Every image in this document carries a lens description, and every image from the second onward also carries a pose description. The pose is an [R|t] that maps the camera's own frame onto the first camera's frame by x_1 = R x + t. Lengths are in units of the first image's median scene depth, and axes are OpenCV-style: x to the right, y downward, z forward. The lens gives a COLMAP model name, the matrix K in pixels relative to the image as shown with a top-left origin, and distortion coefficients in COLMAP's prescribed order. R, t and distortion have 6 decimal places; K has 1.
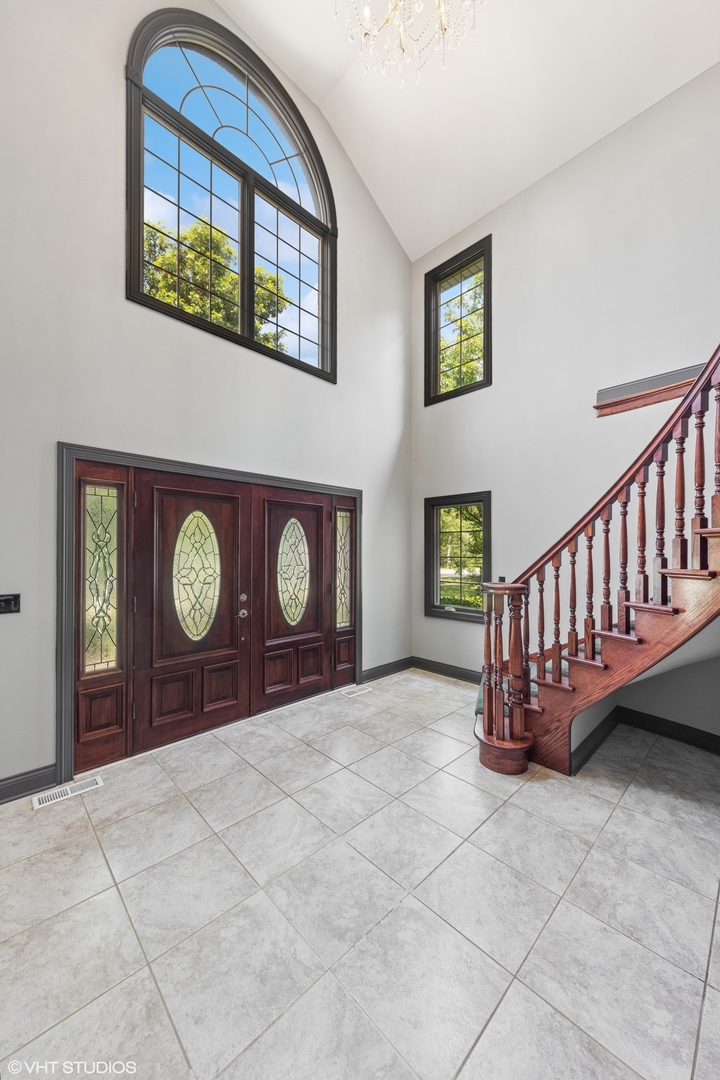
lens RADIAL K [[392.0, 0, 356.6], [0, 392.0, 551.3], [0, 0, 1]] dist [0.000431, -0.000075]
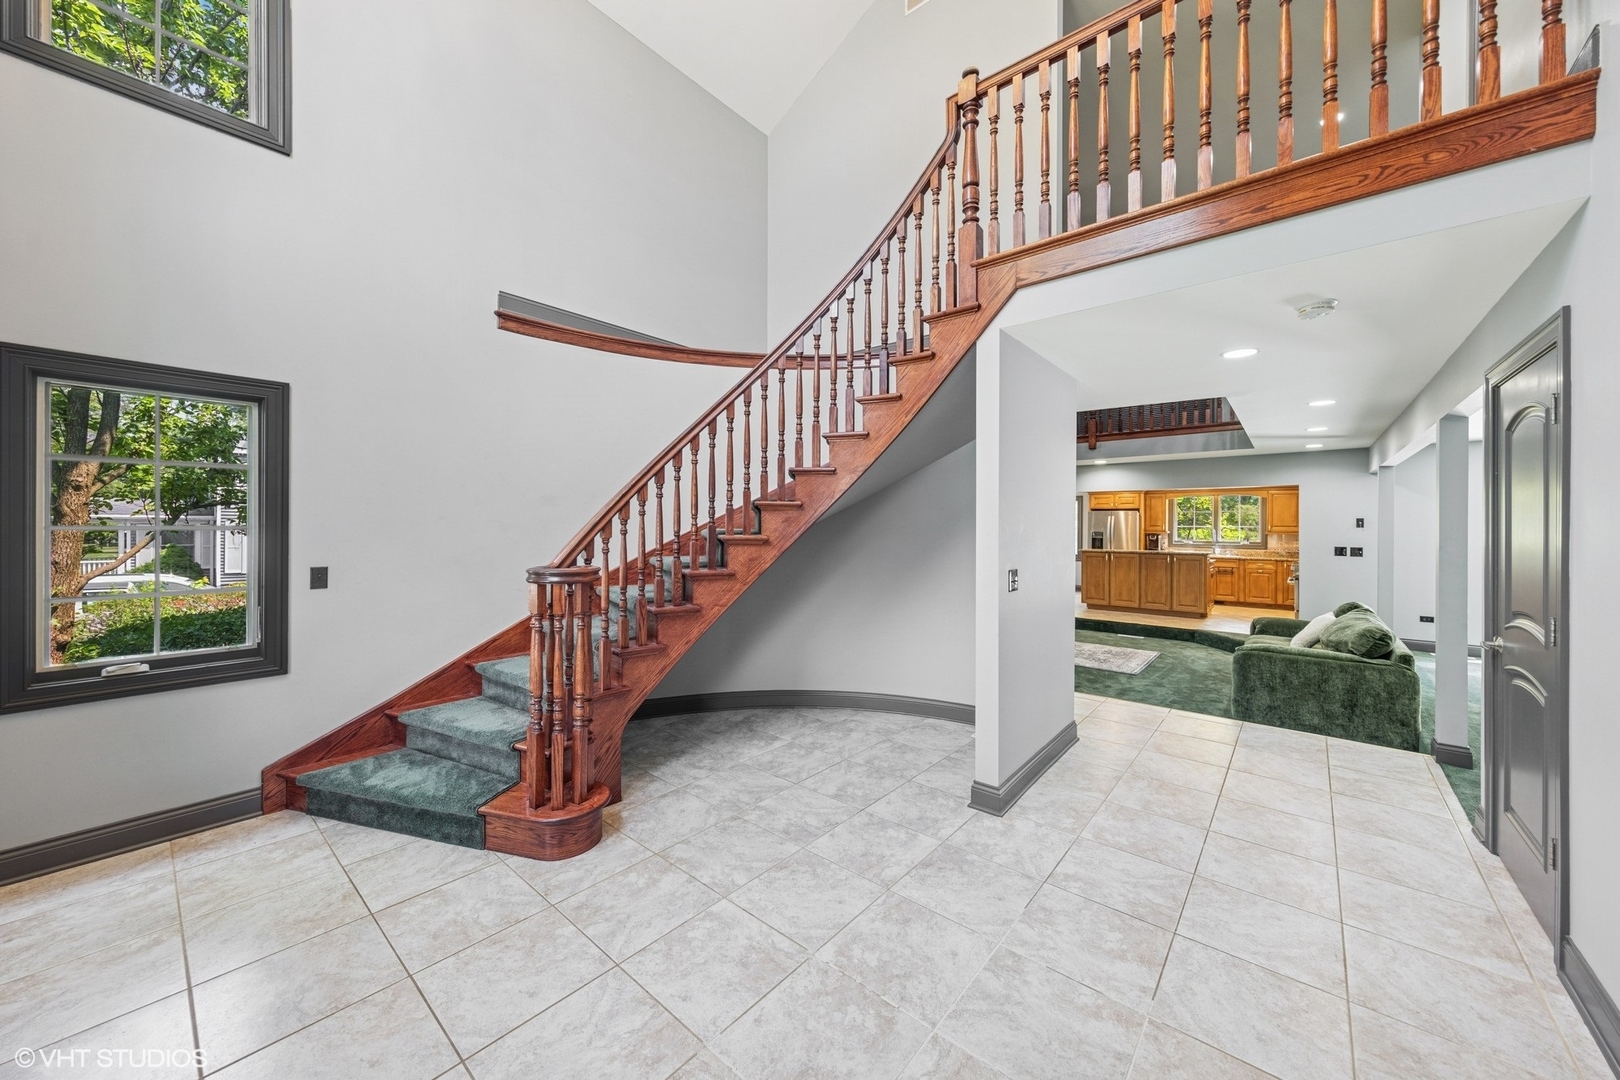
lens RADIAL K [[588.1, 0, 803.5], [0, 588.1, 525.9], [0, 0, 1]] dist [0.000431, -0.000075]
pose [[-0.097368, -0.003370, 0.995243, -0.726691], [-0.006902, 0.999973, 0.002711, 0.012272], [-0.995225, -0.006605, -0.097389, 0.808707]]
